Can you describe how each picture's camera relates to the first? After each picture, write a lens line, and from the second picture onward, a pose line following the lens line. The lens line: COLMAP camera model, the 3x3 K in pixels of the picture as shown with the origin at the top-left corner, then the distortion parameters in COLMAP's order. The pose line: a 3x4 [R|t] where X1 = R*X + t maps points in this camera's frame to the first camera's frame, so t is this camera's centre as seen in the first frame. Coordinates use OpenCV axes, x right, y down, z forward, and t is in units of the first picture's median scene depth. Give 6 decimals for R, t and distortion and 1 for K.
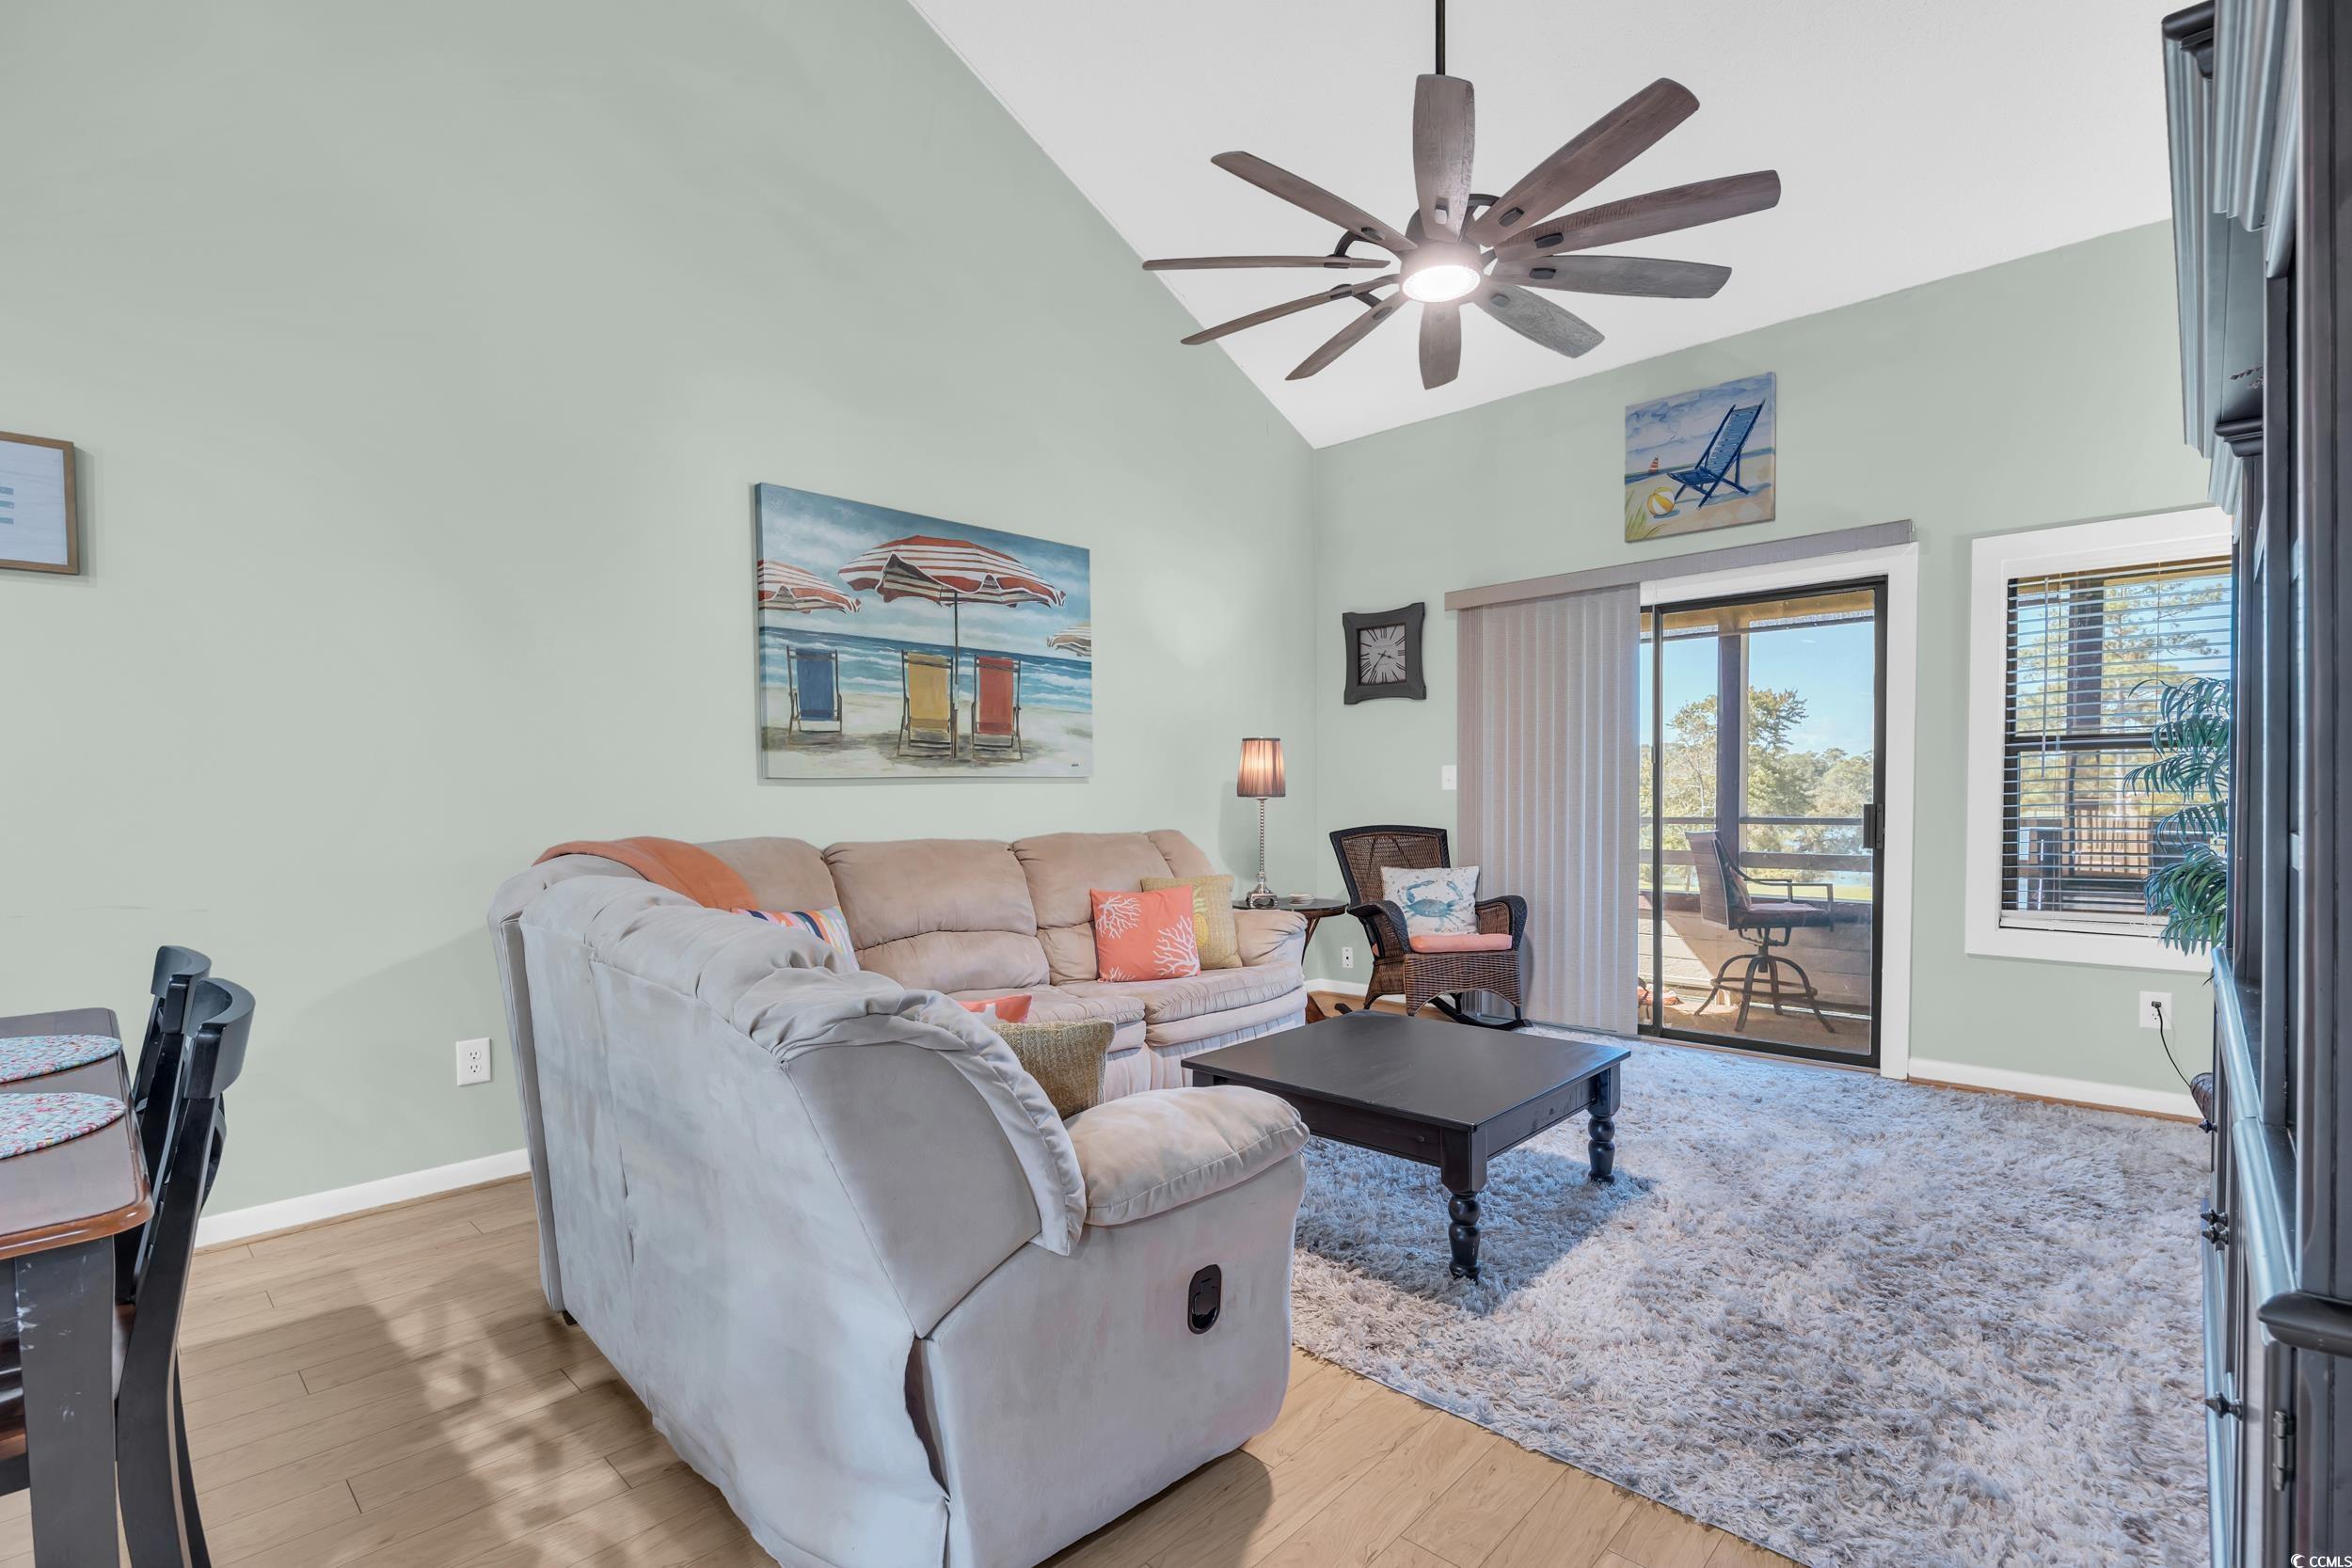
lens RADIAL K [[1074.7, 0, 1176.8], [0, 1074.7, 825.7], [0, 0, 1]] dist [-0.010008, -0.000159]
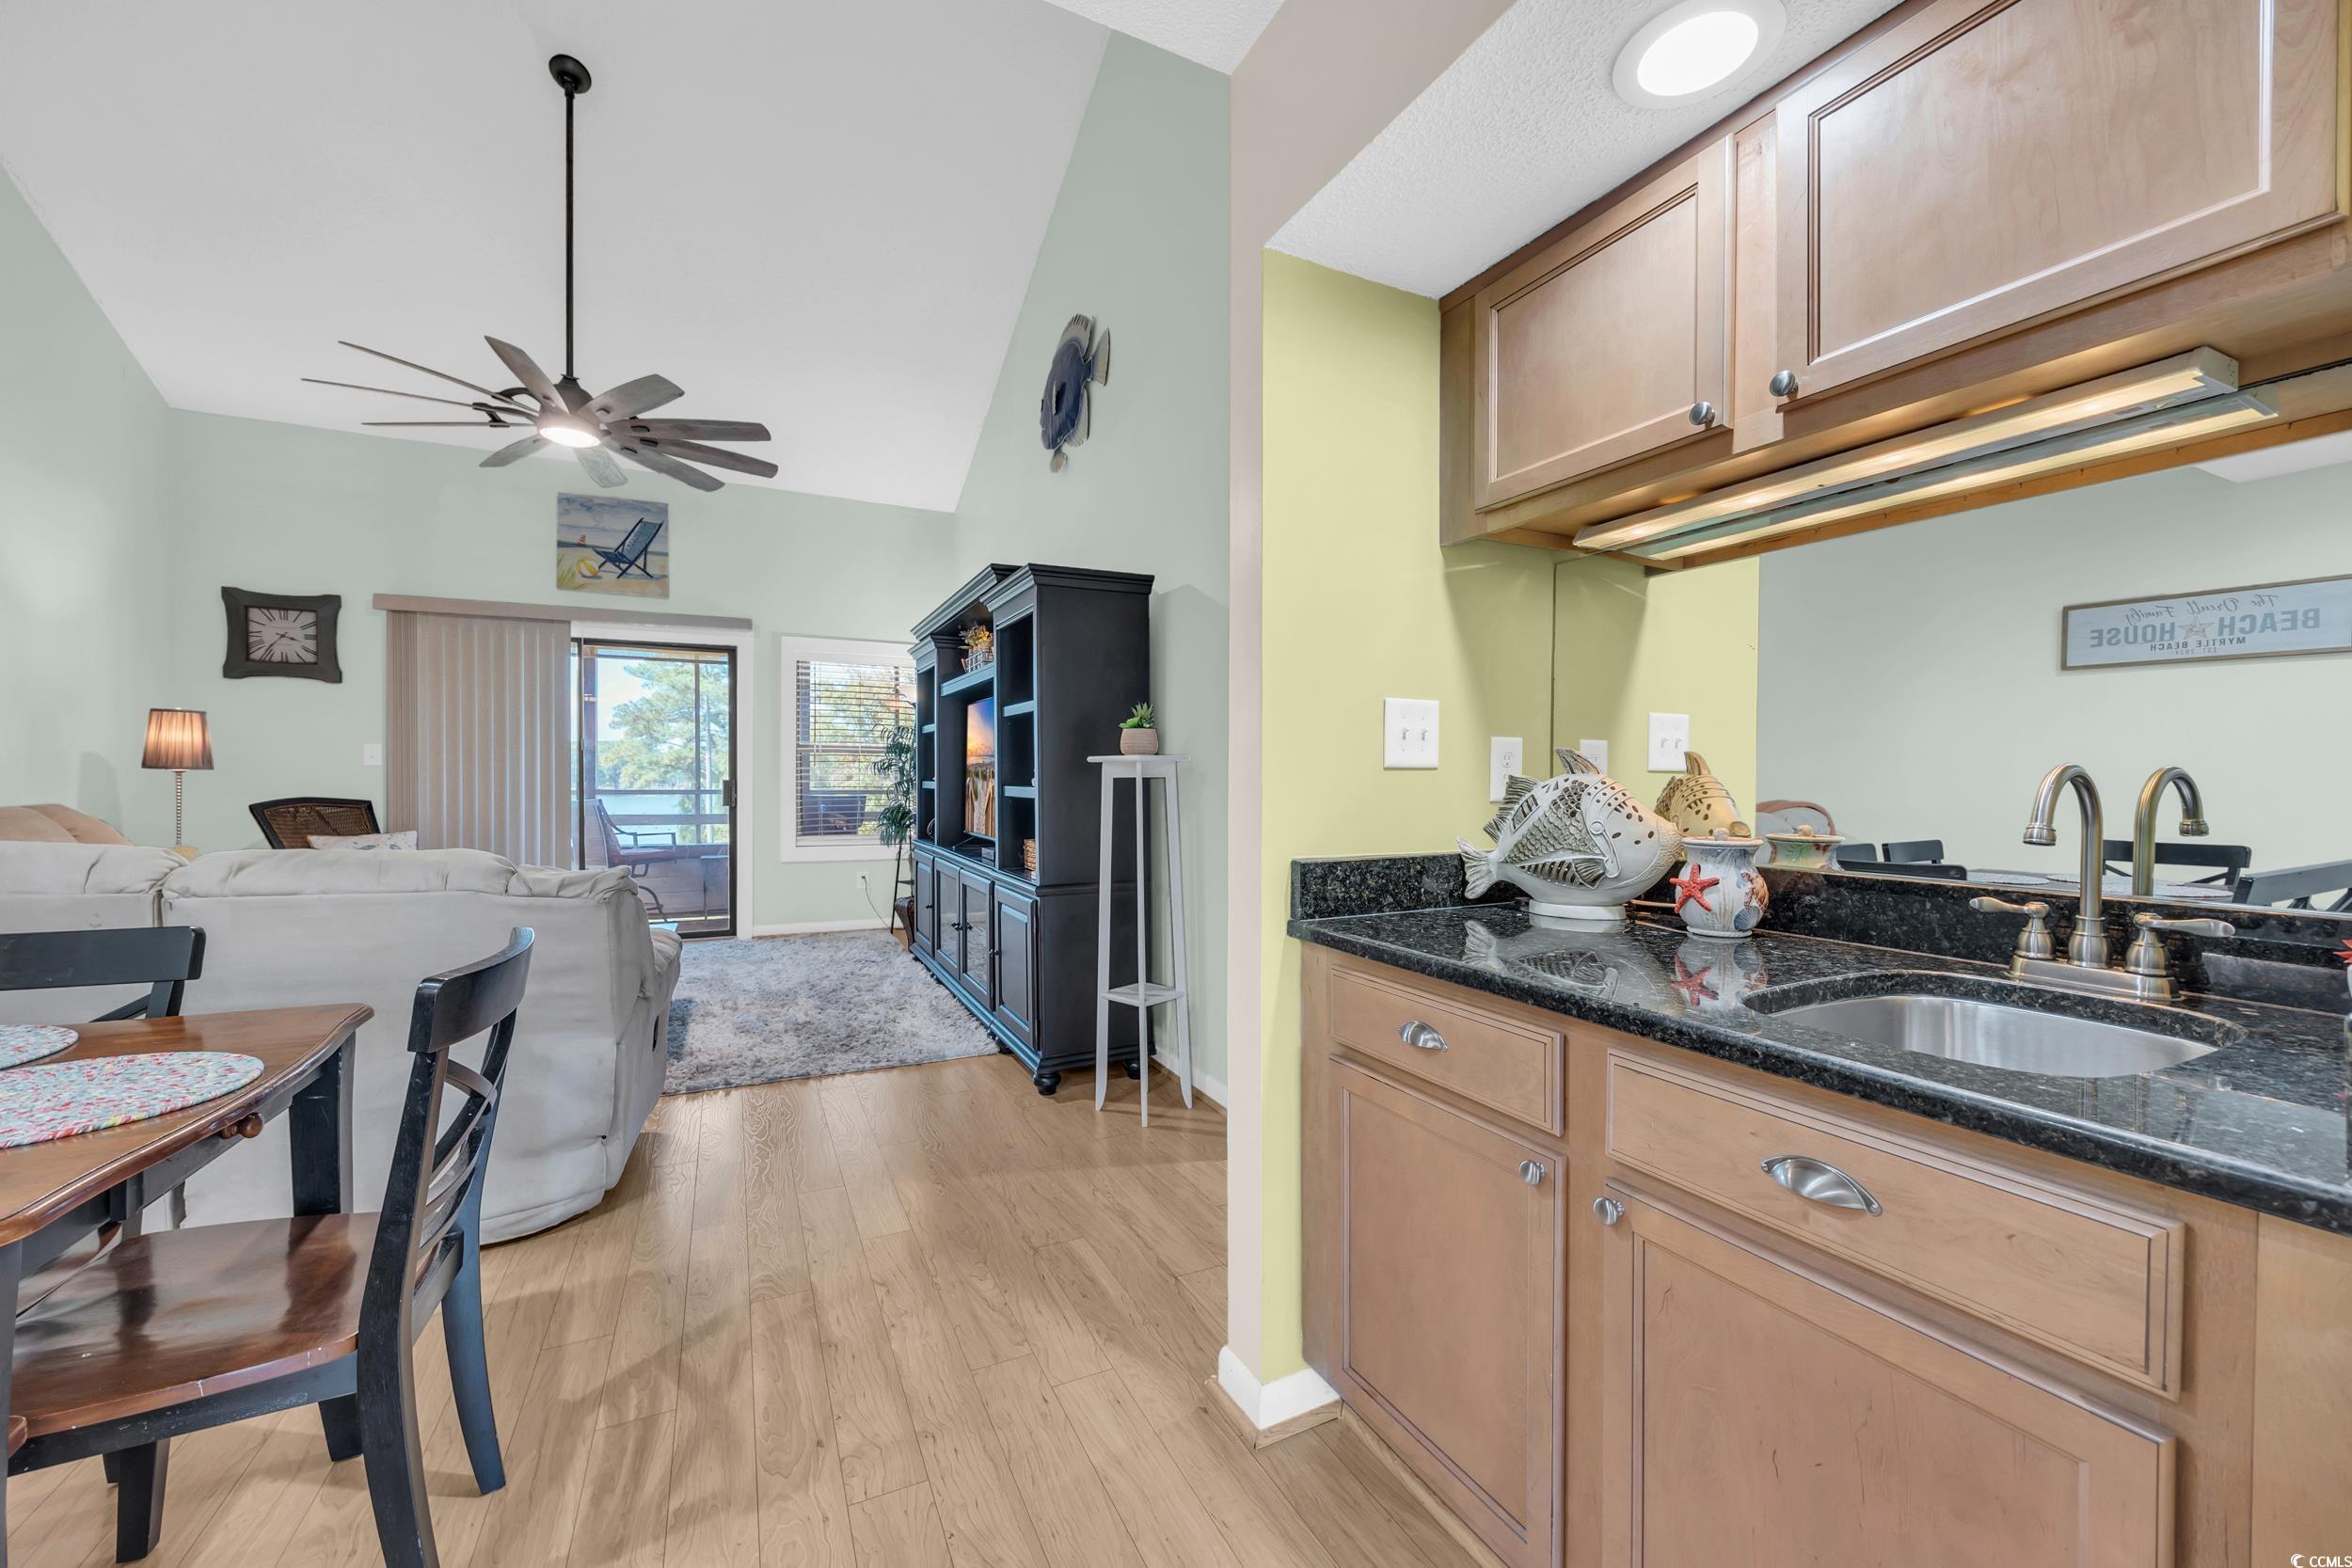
lens RADIAL K [[921.7, 0, 1186.5], [0, 921.7, 791.7], [0, 0, 1]] dist [0.000252, -0.000154]
pose [[0.350784, -0.005118, 0.936442, -0.460774], [0.015117, 0.999886, -0.000198, 0.008873], [-0.936334, 0.014225, 0.350821, -0.187510]]
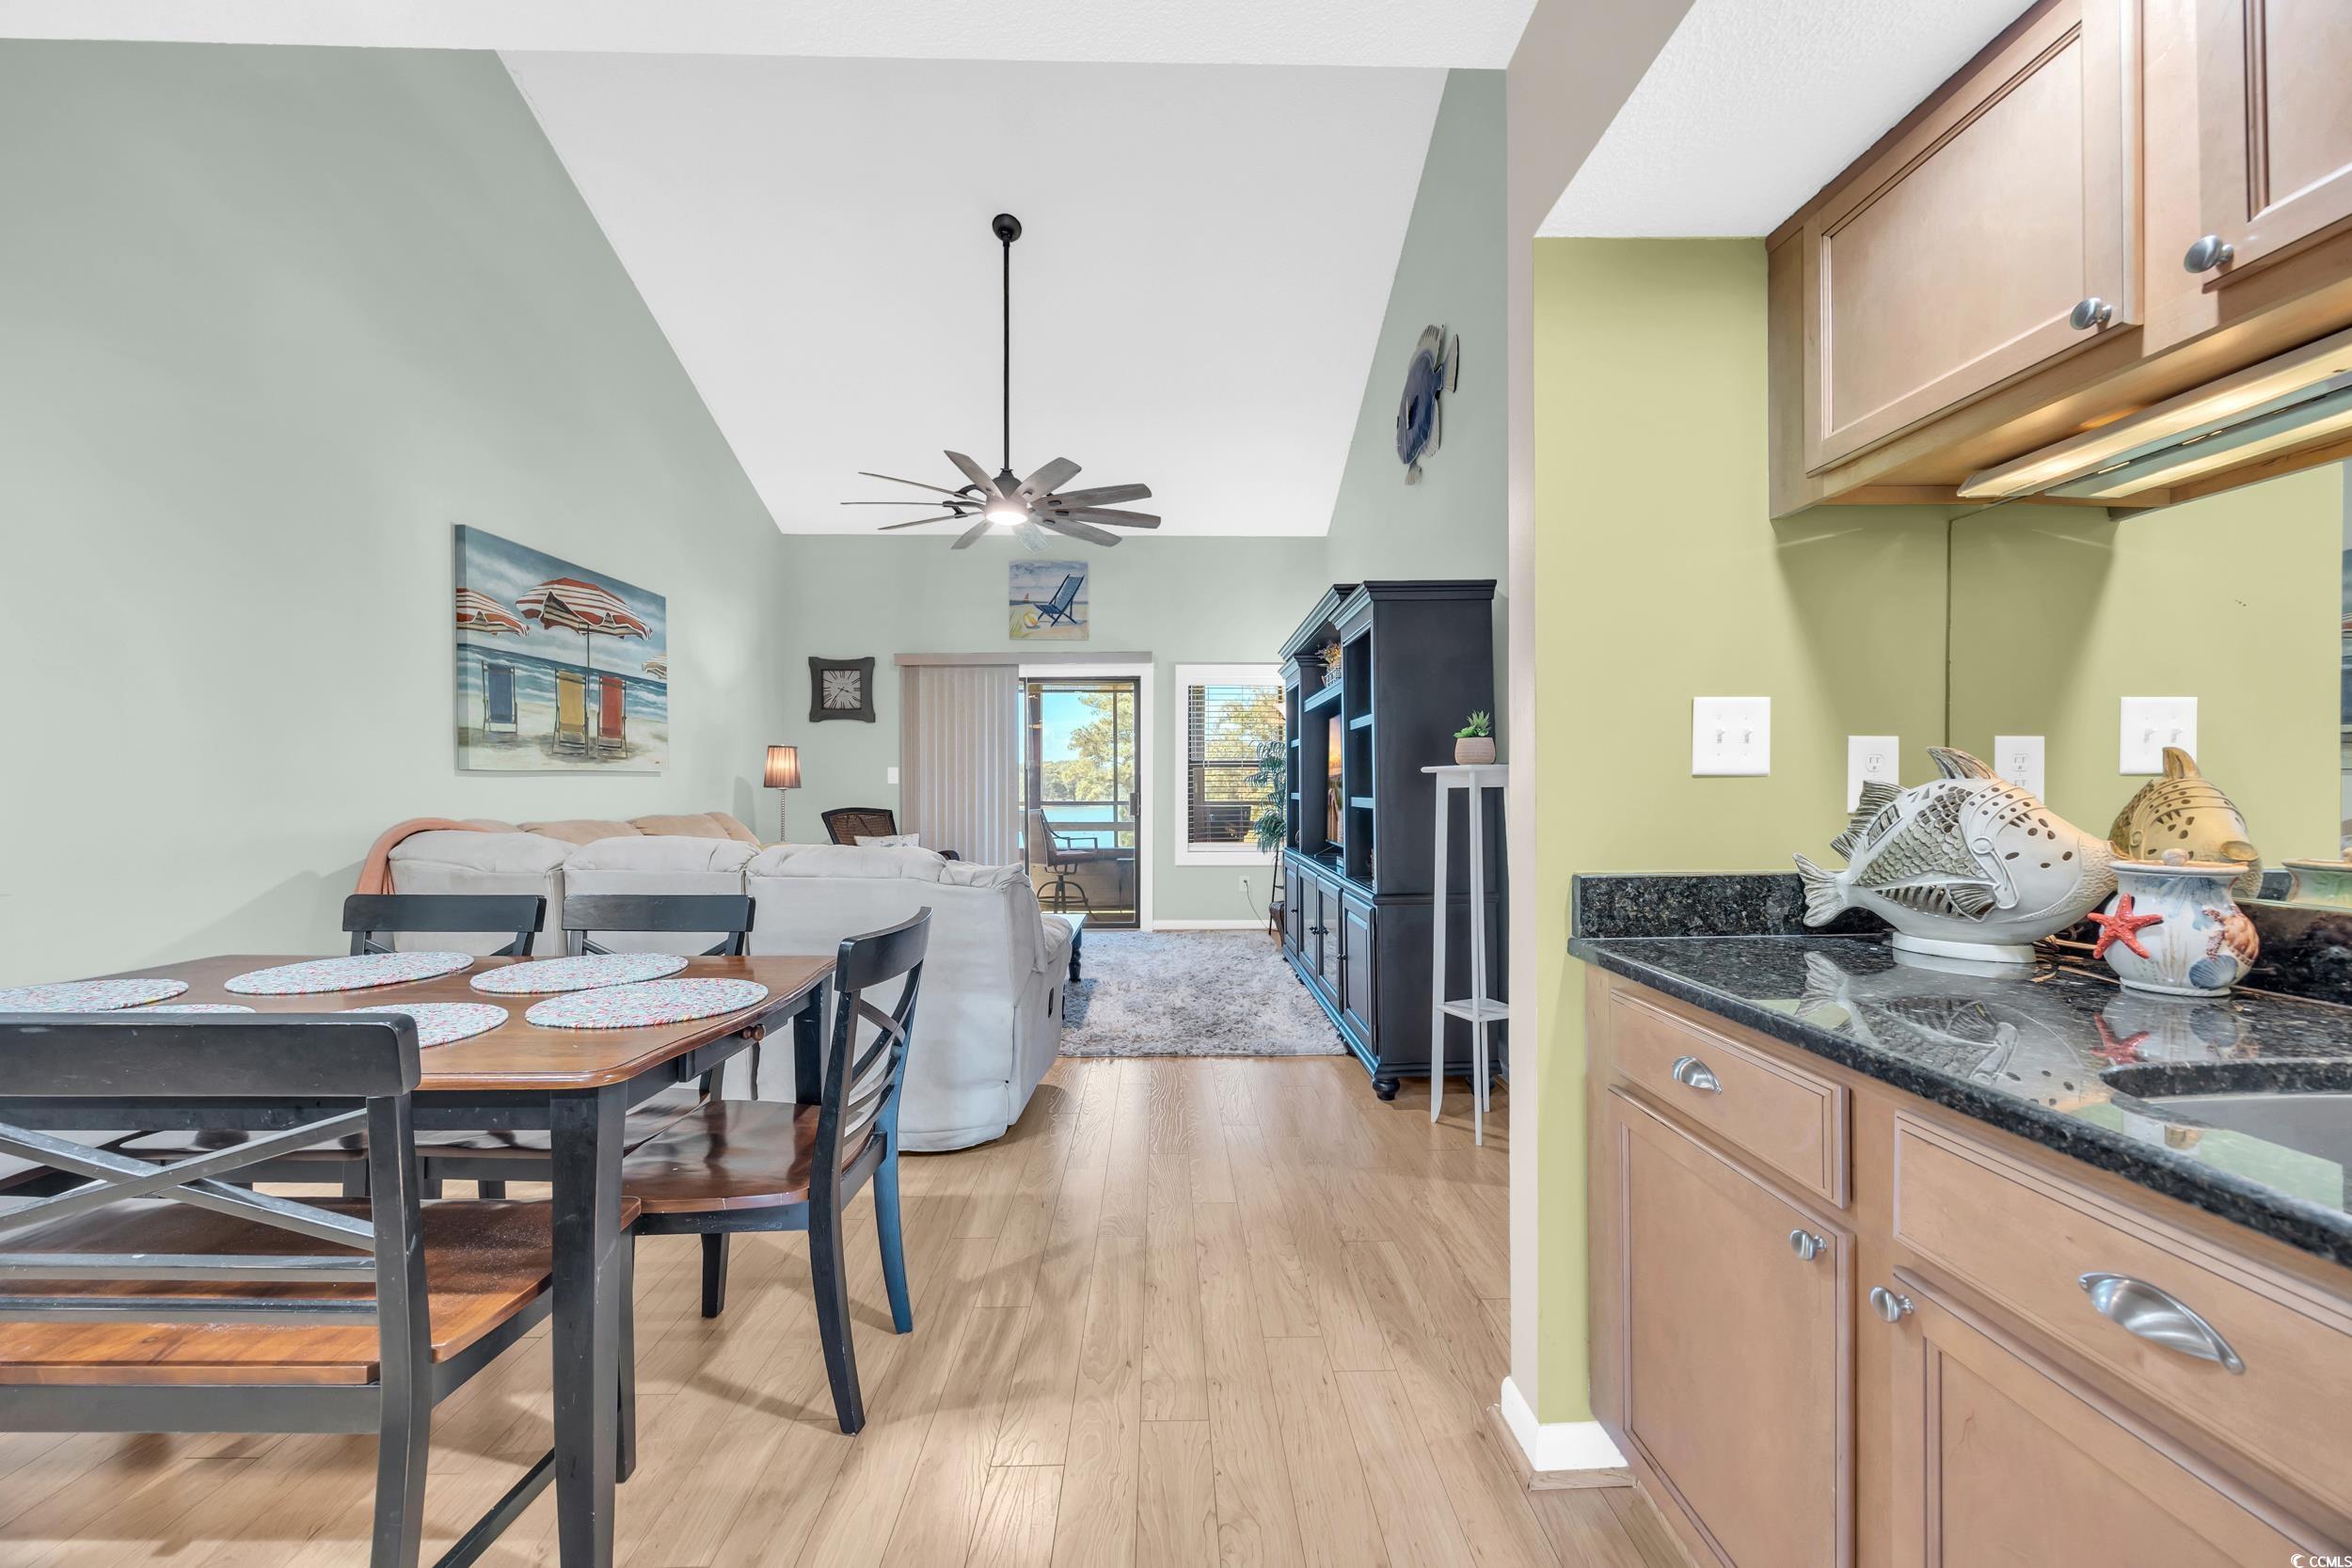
lens RADIAL K [[907.0, 0, 1176.7], [0, 907.0, 794.1], [0, 0, 1]] dist [-0.001214, 0.000018]
pose [[0.717747, 0.000195, 0.696304, -0.445976], [0.015454, 0.999749, -0.016209, 0.009789], [-0.696132, 0.022395, 0.717564, -0.239320]]
